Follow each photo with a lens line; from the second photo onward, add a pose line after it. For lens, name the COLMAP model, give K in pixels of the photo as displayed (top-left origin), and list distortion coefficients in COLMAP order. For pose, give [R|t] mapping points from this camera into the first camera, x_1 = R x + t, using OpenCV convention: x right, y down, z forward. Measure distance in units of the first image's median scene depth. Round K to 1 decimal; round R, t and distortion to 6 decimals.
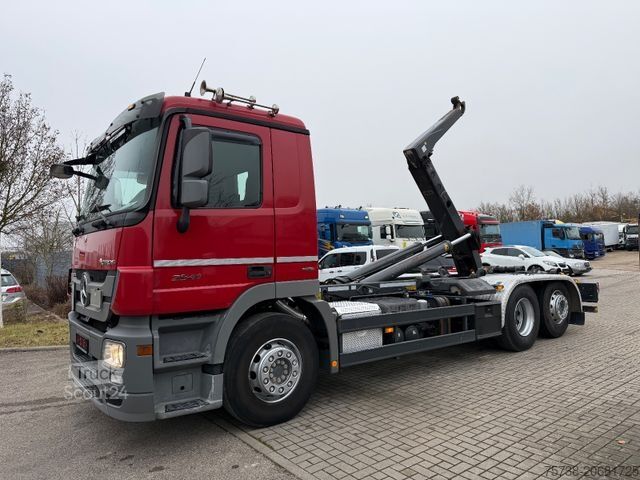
lens RADIAL K [[450.5, 0, 319.7], [0, 450.5, 241.1], [0, 0, 1]] dist [0.060124, -0.073564]
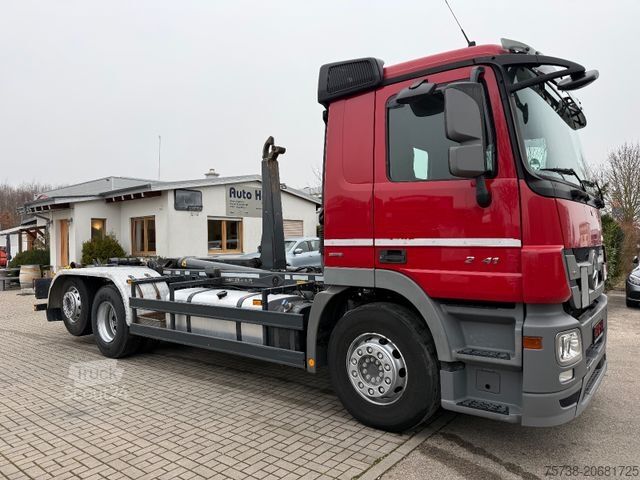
lens RADIAL K [[449.3, 0, 318.6], [0, 449.3, 239.4], [0, 0, 1]] dist [0.058265, -0.071802]
pose [[-0.225958, 0.029264, 0.973697, -1.254056], [-0.014971, 0.999326, -0.033509, 0.086708], [-0.974022, -0.022149, -0.225368, 1.722484]]
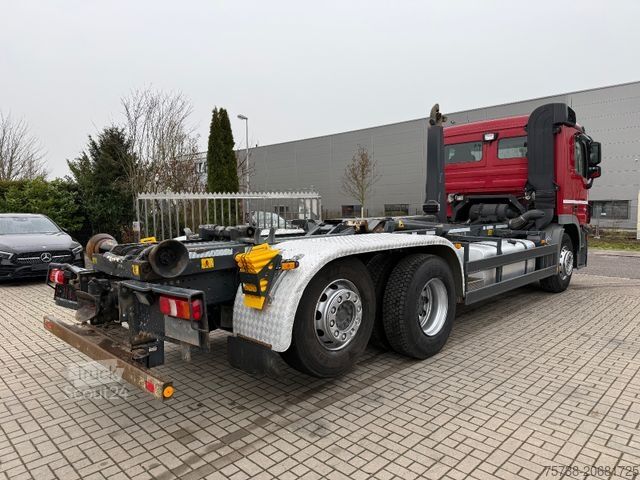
lens RADIAL K [[447.7, 0, 317.7], [0, 447.7, 239.6], [0, 0, 1]] dist [0.041638, -0.047581]
pose [[-0.991485, 0.032453, -0.126109, 0.781241], [0.027665, 0.998835, 0.039536, 0.110754], [0.127245, 0.035711, -0.991228, 3.074792]]
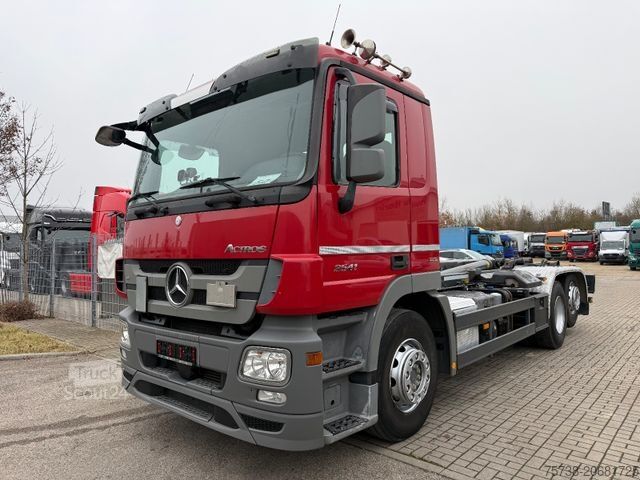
lens RADIAL K [[452.3, 0, 318.0], [0, 452.3, 241.6], [0, 0, 1]] dist [0.045601, -0.056091]
pose [[0.982469, 0.007228, 0.186288, -0.428838], [-0.009453, 0.999894, 0.011062, 0.020975], [-0.186188, -0.012629, 0.982433, 0.178764]]
